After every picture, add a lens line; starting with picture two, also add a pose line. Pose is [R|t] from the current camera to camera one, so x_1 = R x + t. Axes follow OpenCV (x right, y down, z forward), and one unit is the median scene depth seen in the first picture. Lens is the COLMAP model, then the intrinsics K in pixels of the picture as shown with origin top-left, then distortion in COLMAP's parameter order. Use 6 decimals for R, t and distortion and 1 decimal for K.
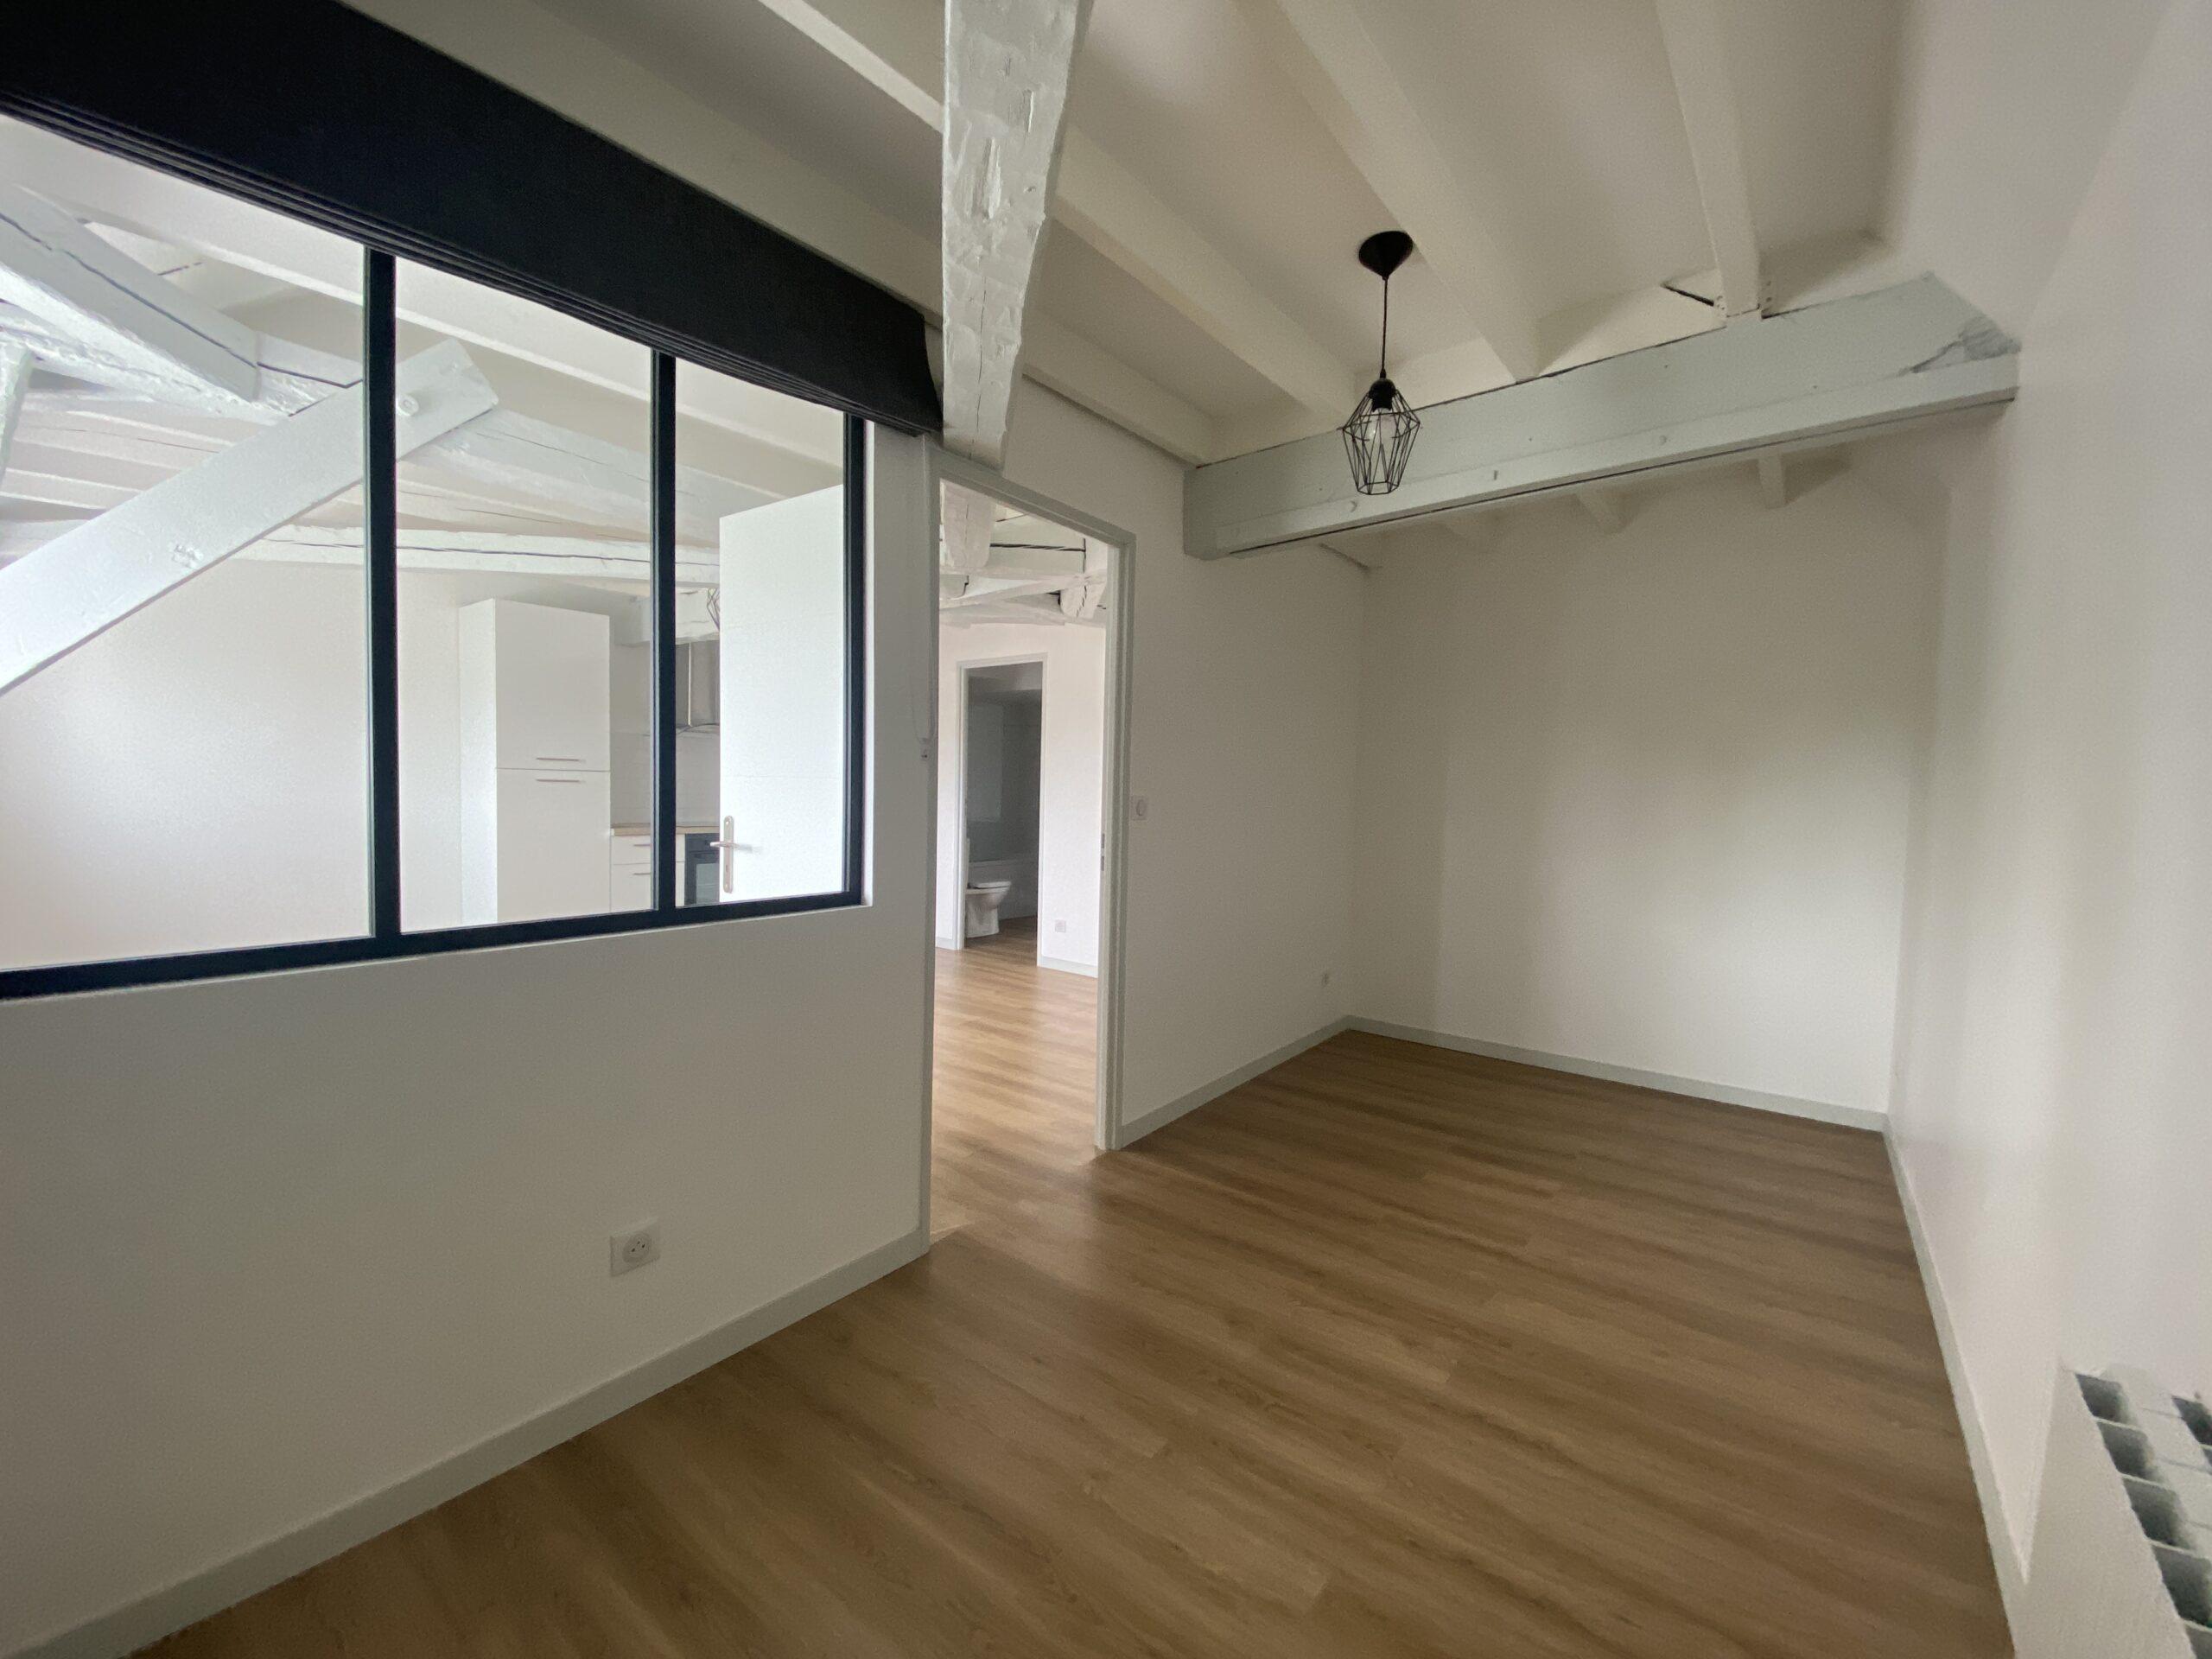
lens RADIAL K [[904.3, 0, 1092.3], [0, 904.3, 829.6], [0, 0, 1]] dist [0.014236, -0.017046]
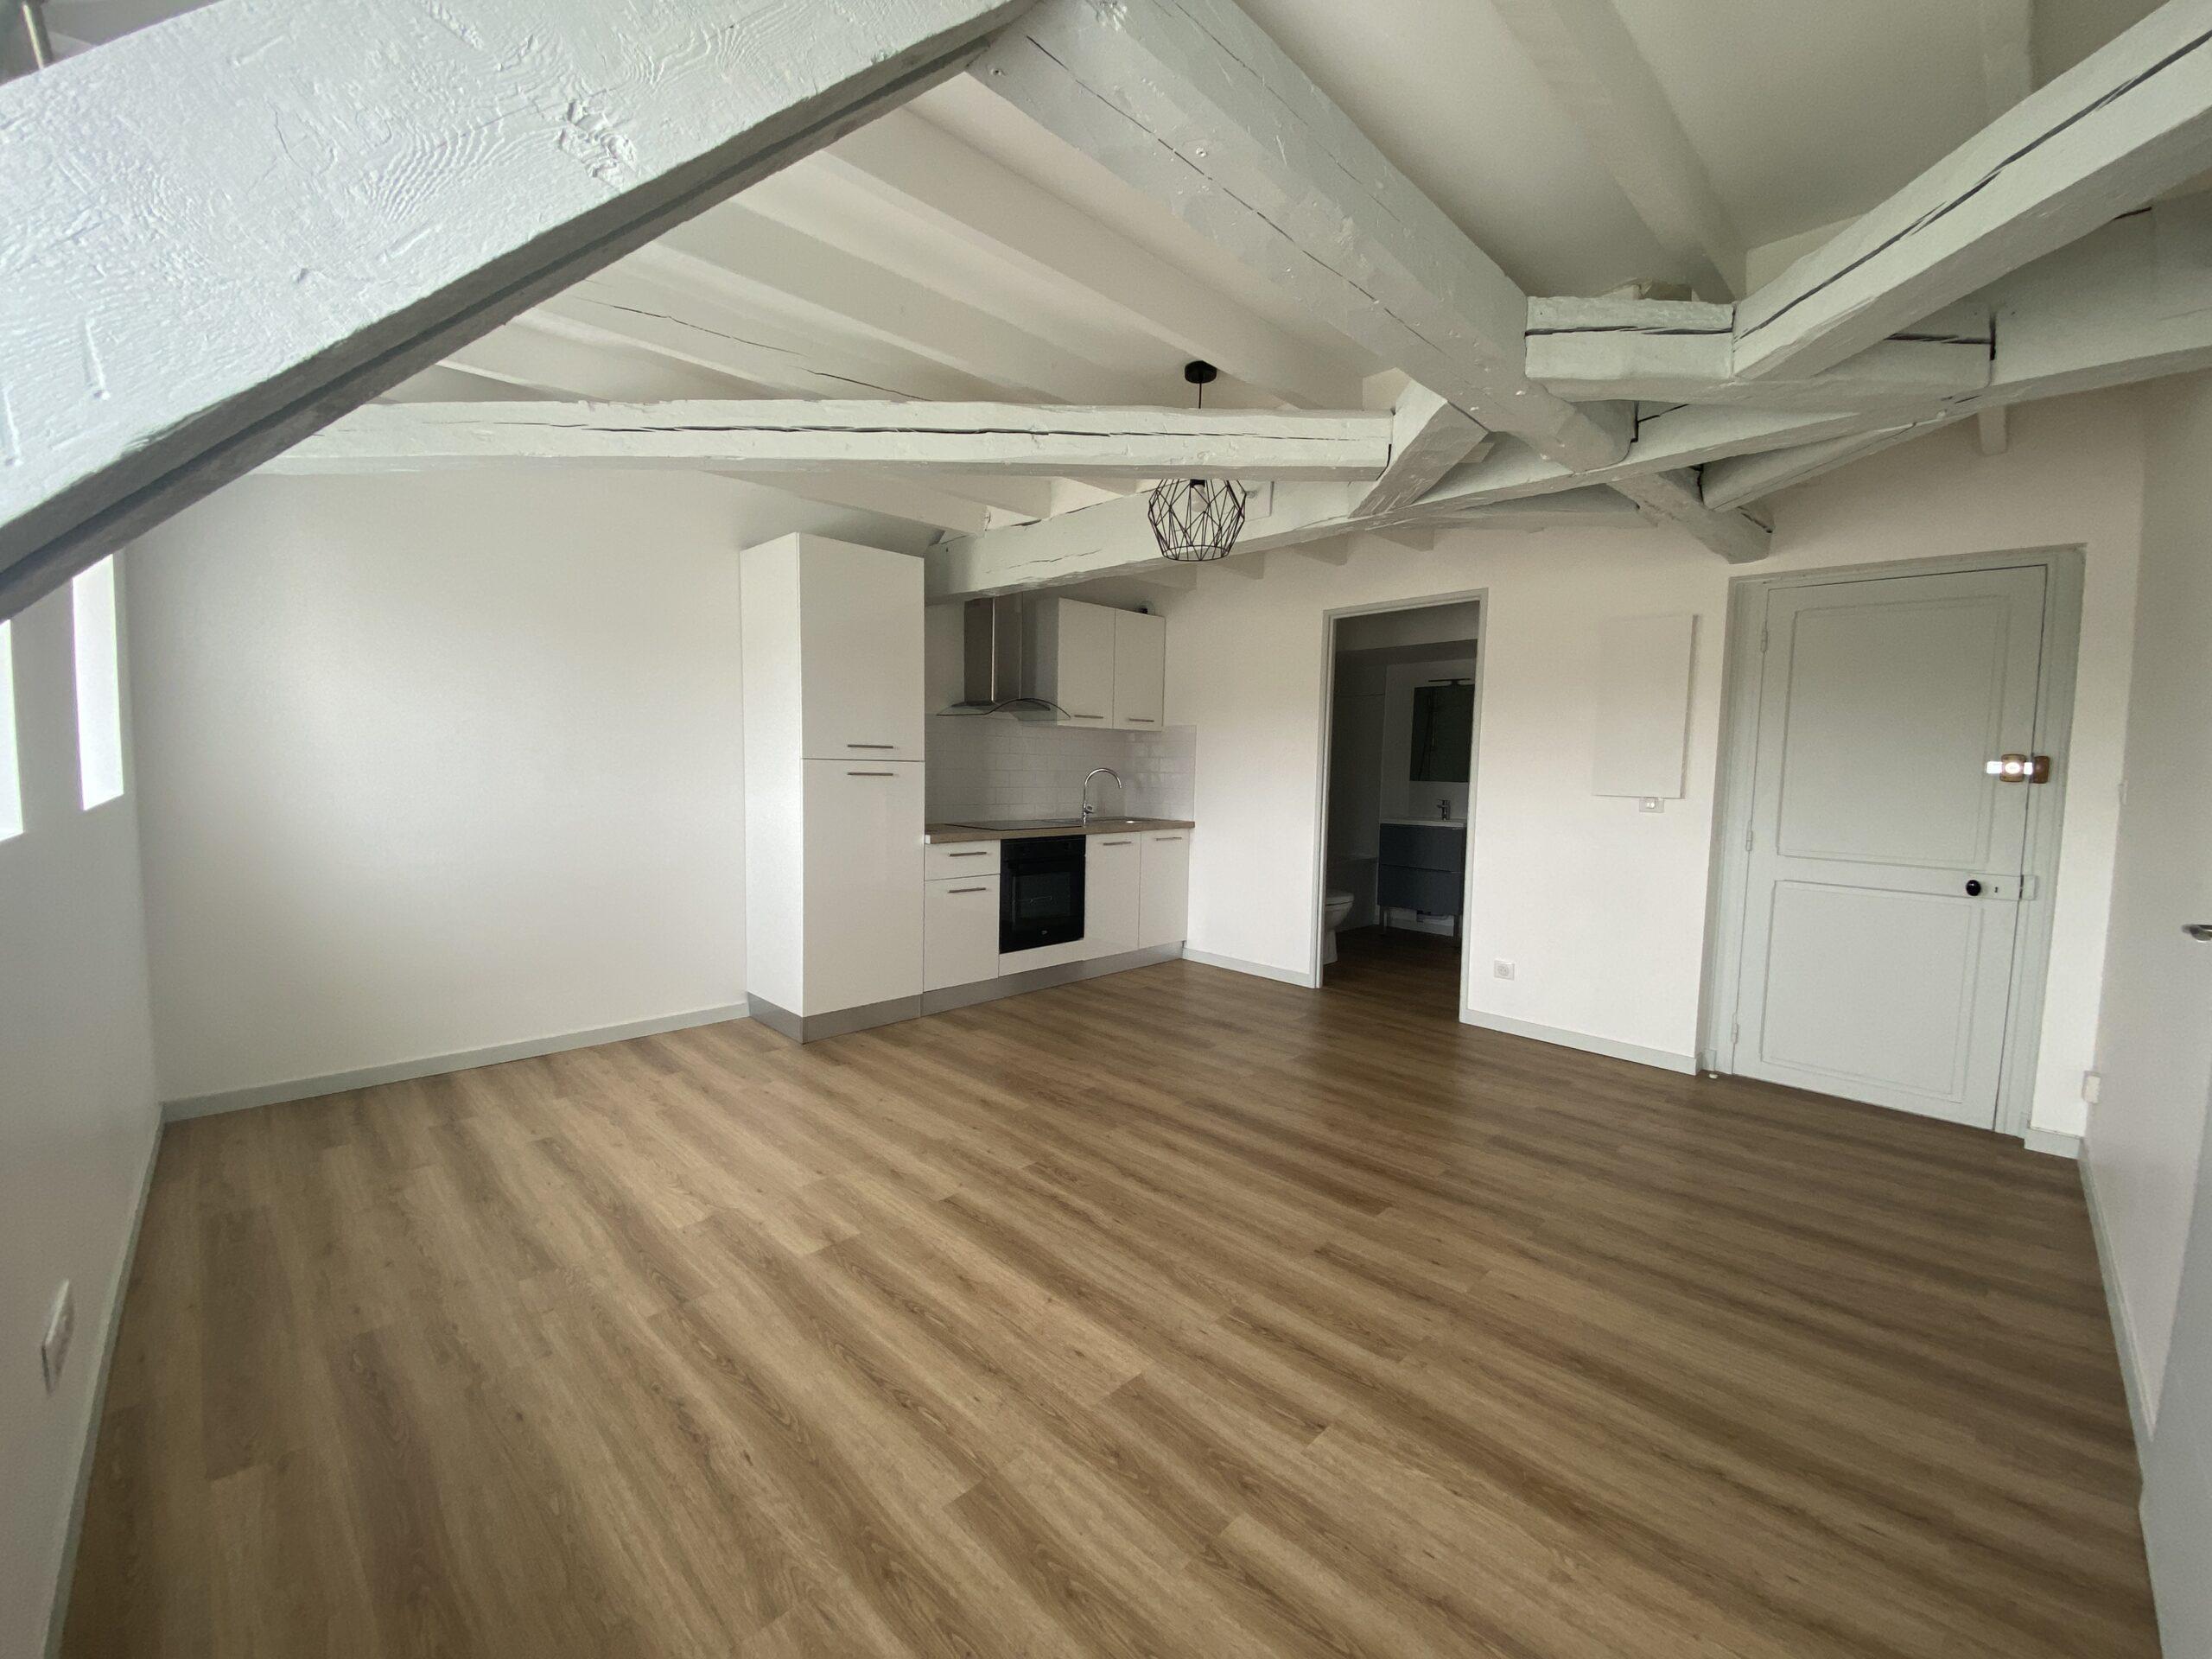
lens RADIAL K [[888.6, 0, 1102.6], [0, 888.6, 831.1], [0, 0, 1]] dist [0.053715, -0.037526]
pose [[0.993131, 0.004926, -0.116906, -0.089433], [-0.001525, 0.999574, 0.029160, -0.008178], [0.116999, -0.028782, 0.992715, 0.079079]]
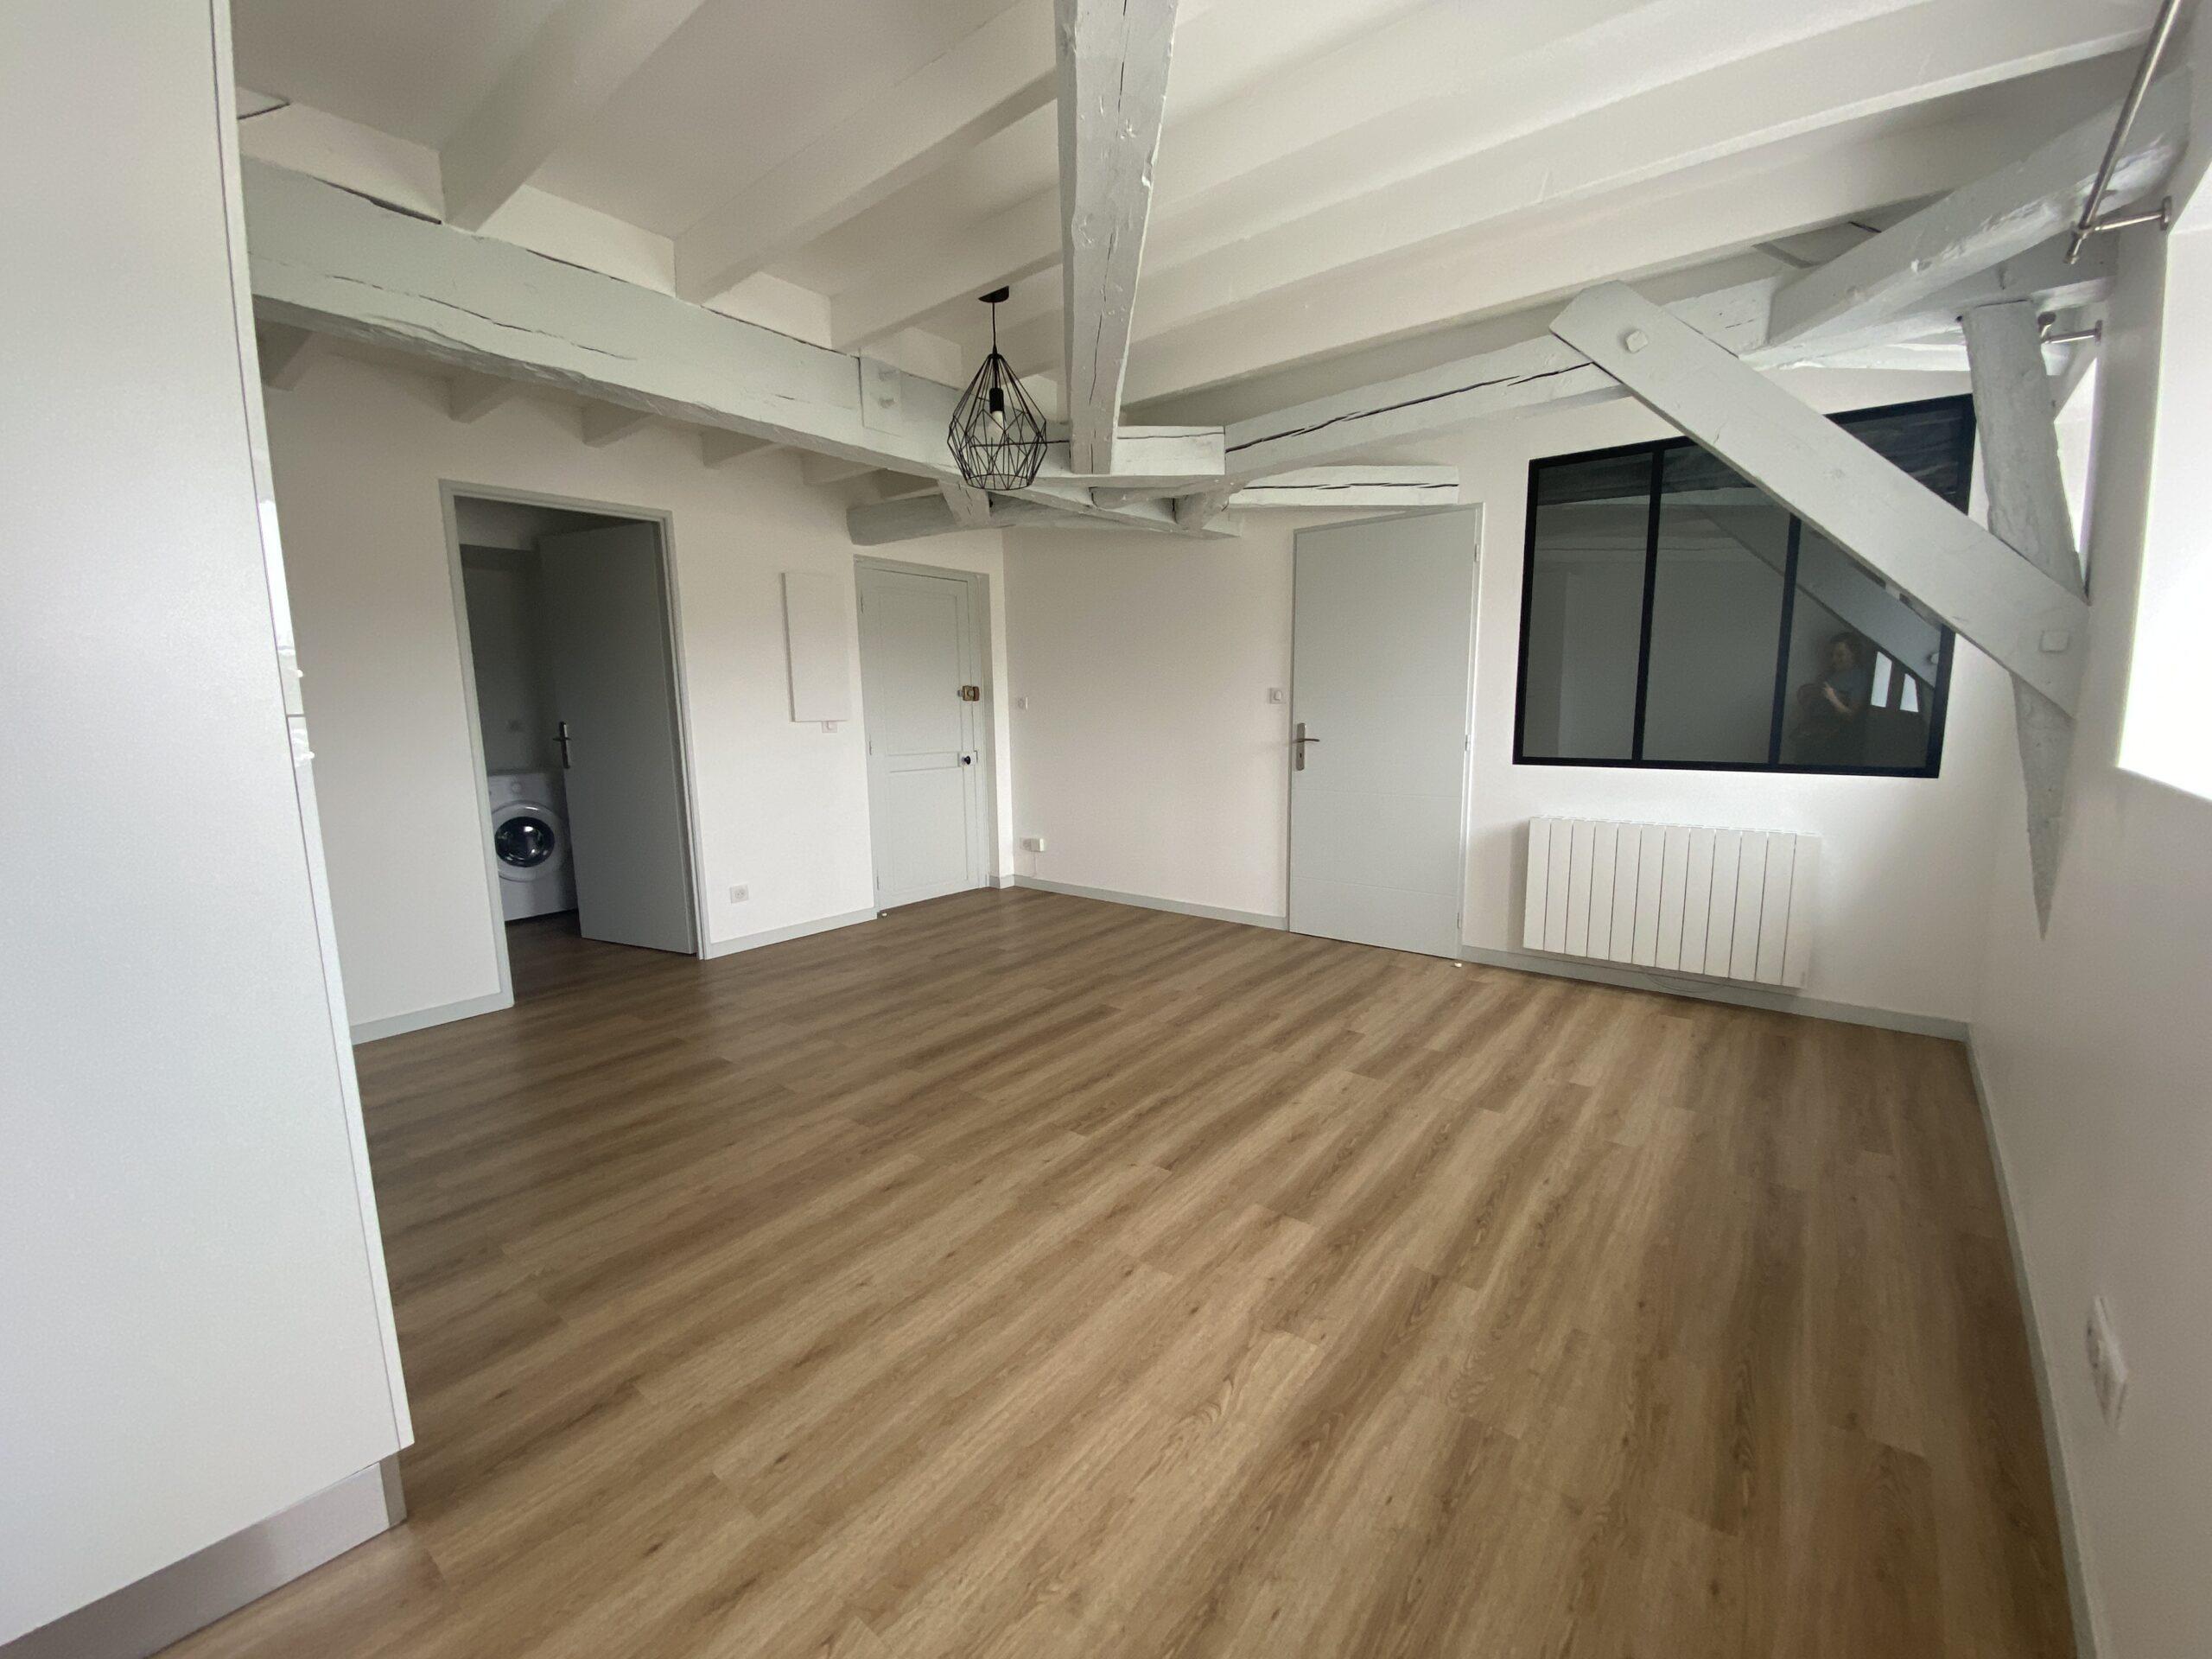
lens RADIAL K [[888.6, 0, 1102.6], [0, 888.6, 831.1], [0, 0, 1]] dist [0.053715, -0.037526]
pose [[0.004573, -0.171102, 0.985243, -0.253237], [0.061439, 0.983440, 0.170504, -0.017772], [-0.998100, 0.059752, 0.015009, 0.221018]]
